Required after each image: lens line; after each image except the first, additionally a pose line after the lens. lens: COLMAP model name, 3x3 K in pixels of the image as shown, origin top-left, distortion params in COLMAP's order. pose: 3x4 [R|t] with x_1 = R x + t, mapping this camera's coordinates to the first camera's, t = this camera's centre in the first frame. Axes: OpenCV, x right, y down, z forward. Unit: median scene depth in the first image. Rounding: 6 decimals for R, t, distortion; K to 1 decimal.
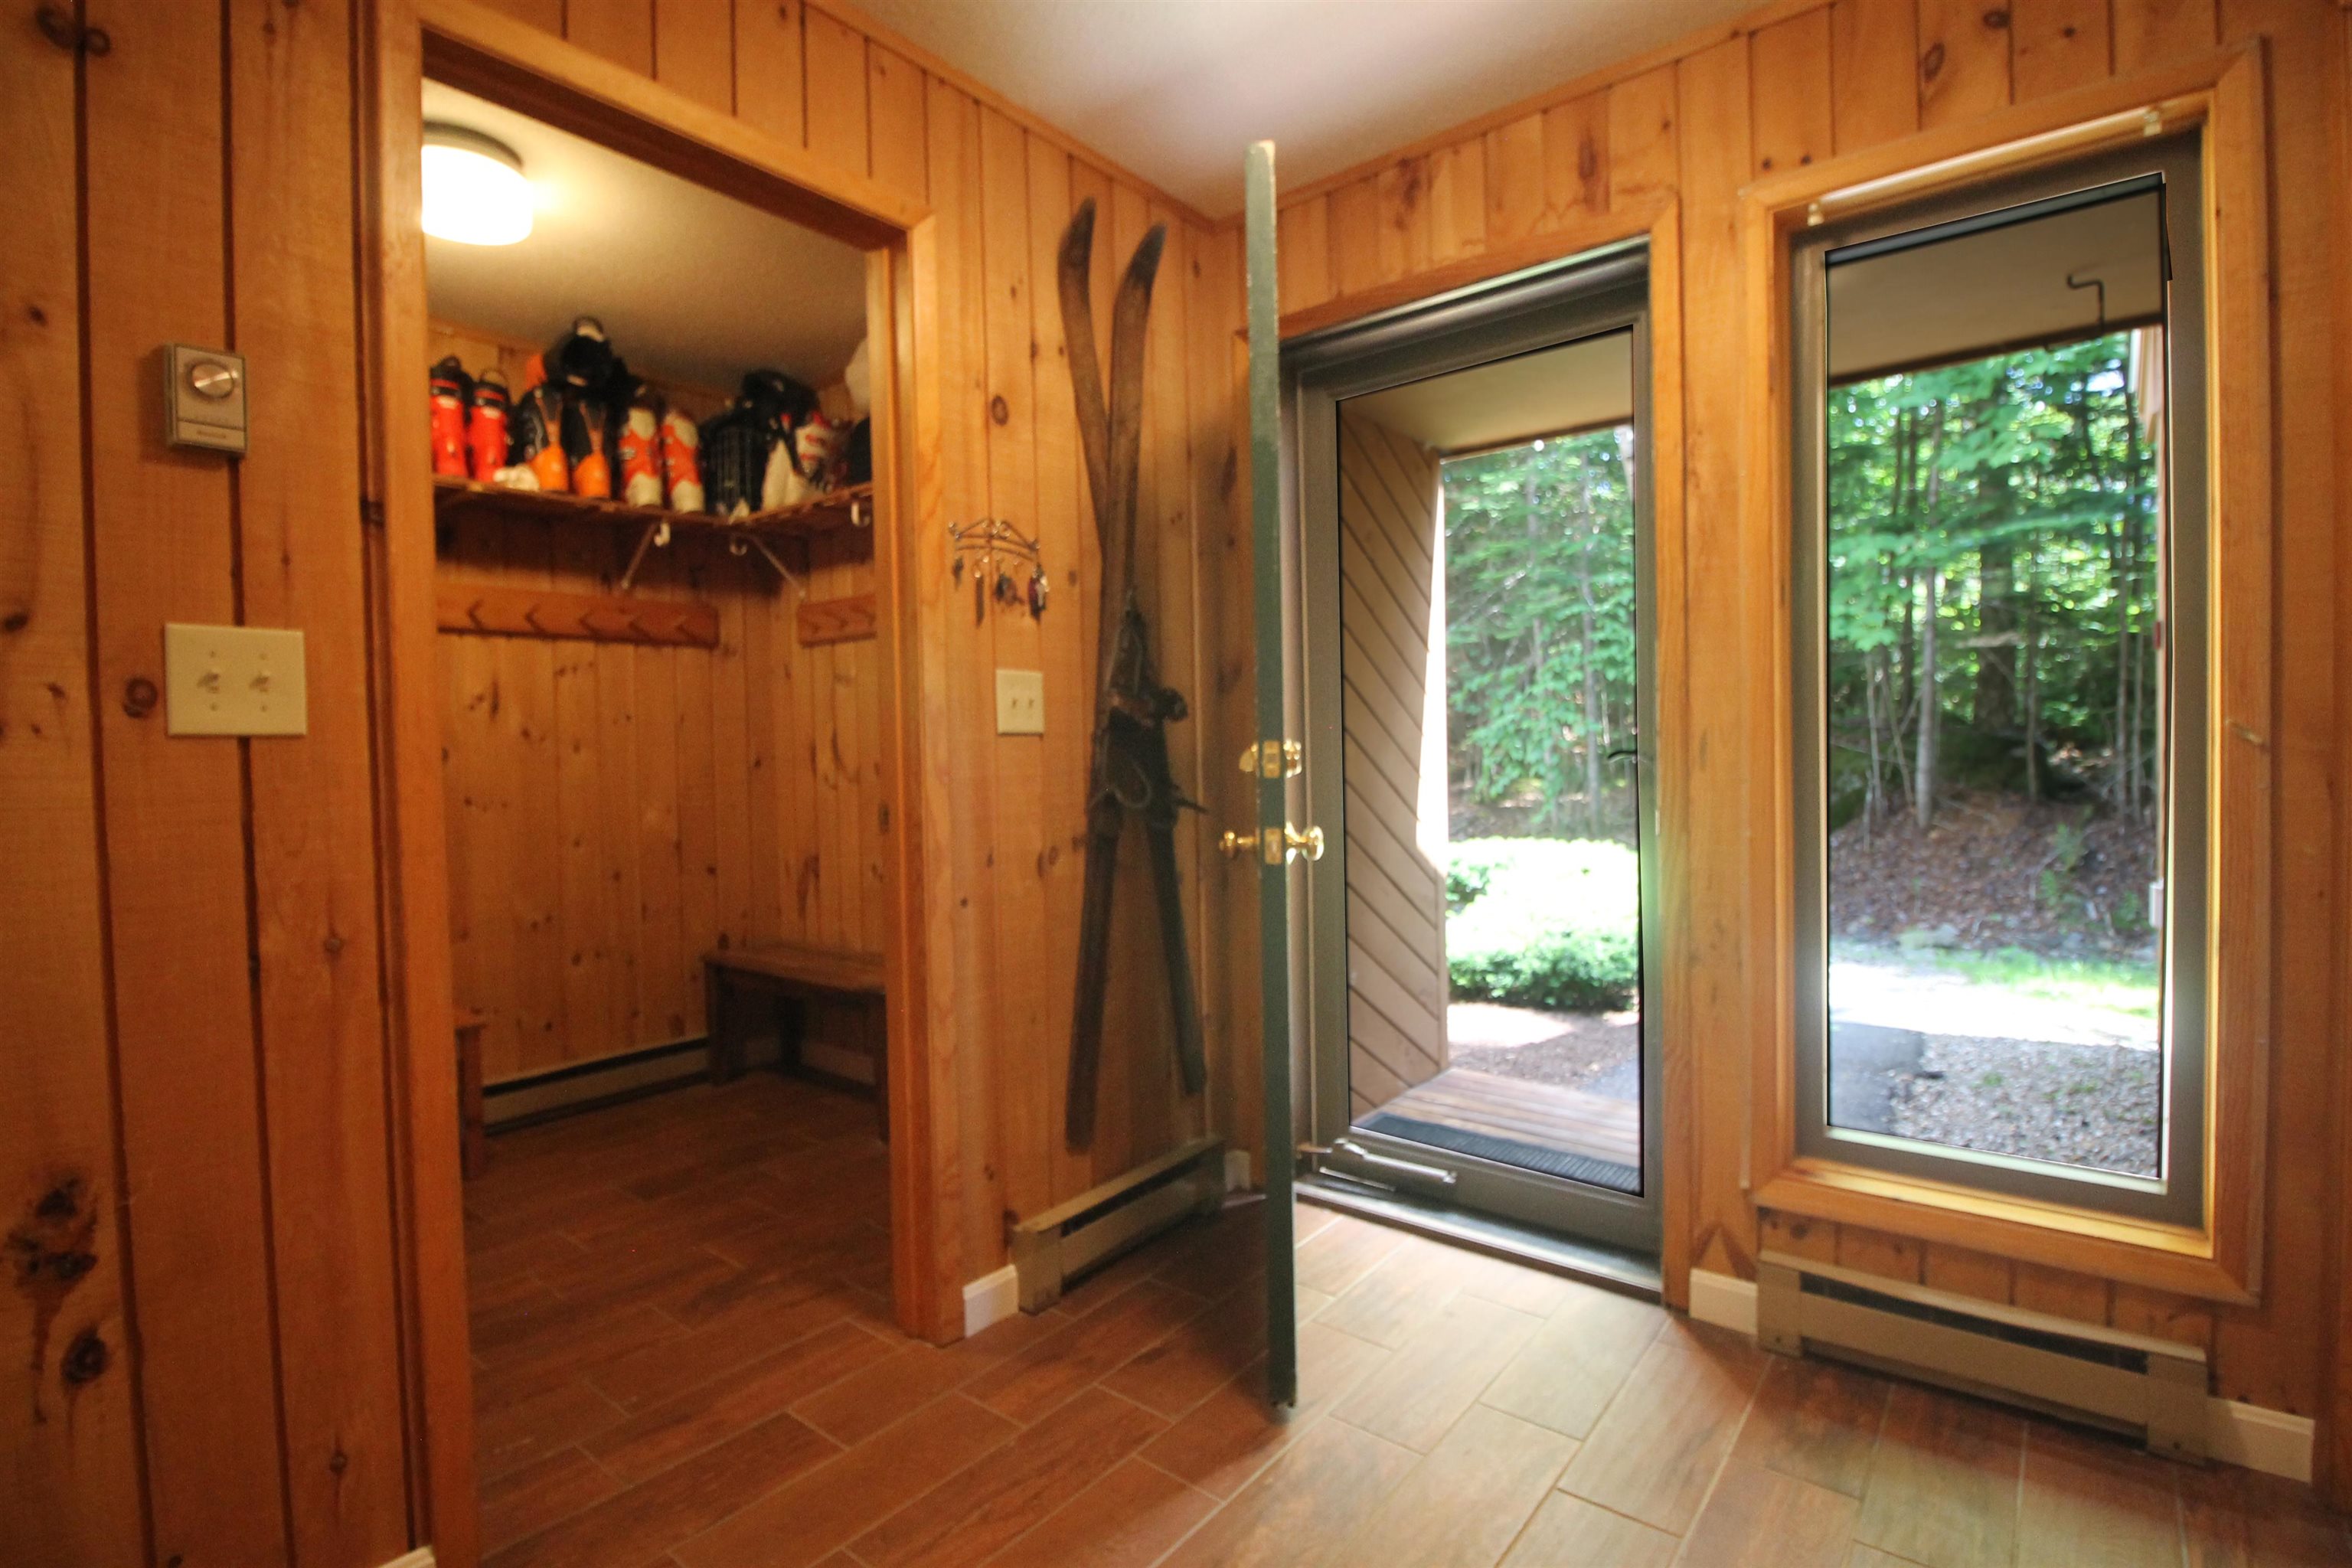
lens RADIAL K [[1104.0, 0, 1193.8], [0, 1104.0, 779.1], [0, 0, 1]] dist [-0.001036, -0.012429]
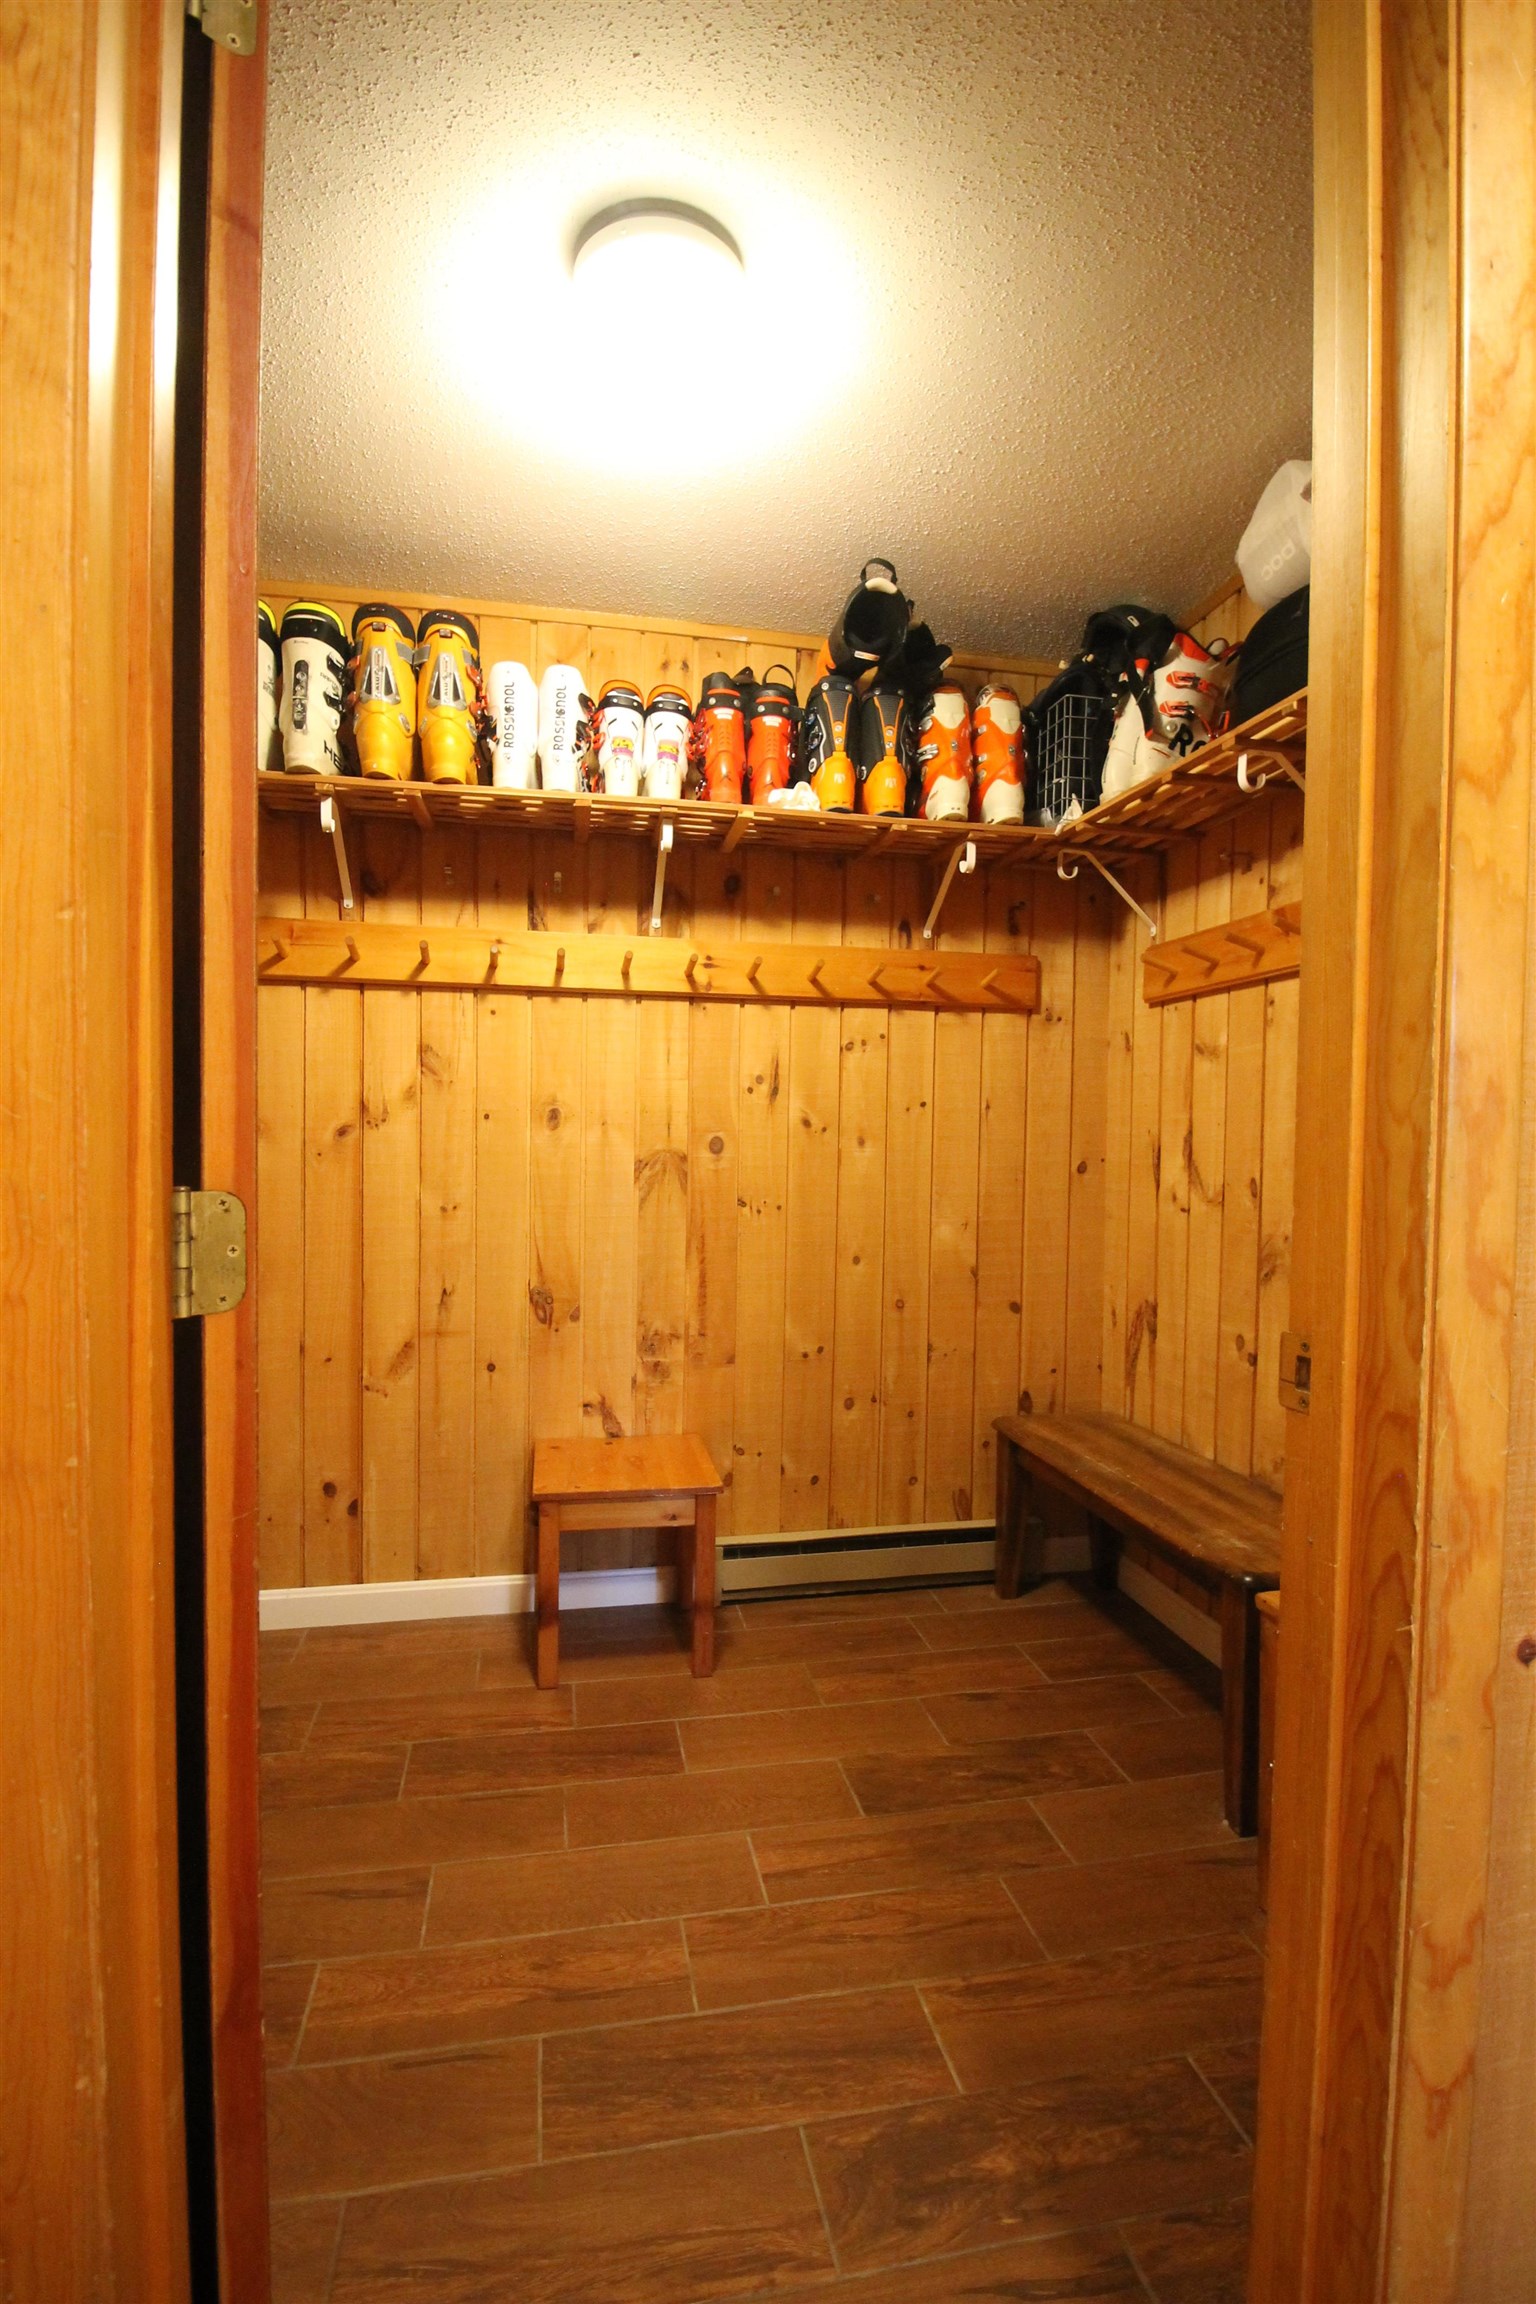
lens RADIAL K [[1083.0, 0, 778.6], [0, 1083.0, 1175.5], [0, 0, 1]] dist [0.001925, -0.012925]
pose [[0.776517, 0.051319, -0.628003, -0.111009], [-0.045656, 0.998641, 0.025153, -0.020944], [0.628440, 0.009140, 0.777805, 0.351207]]
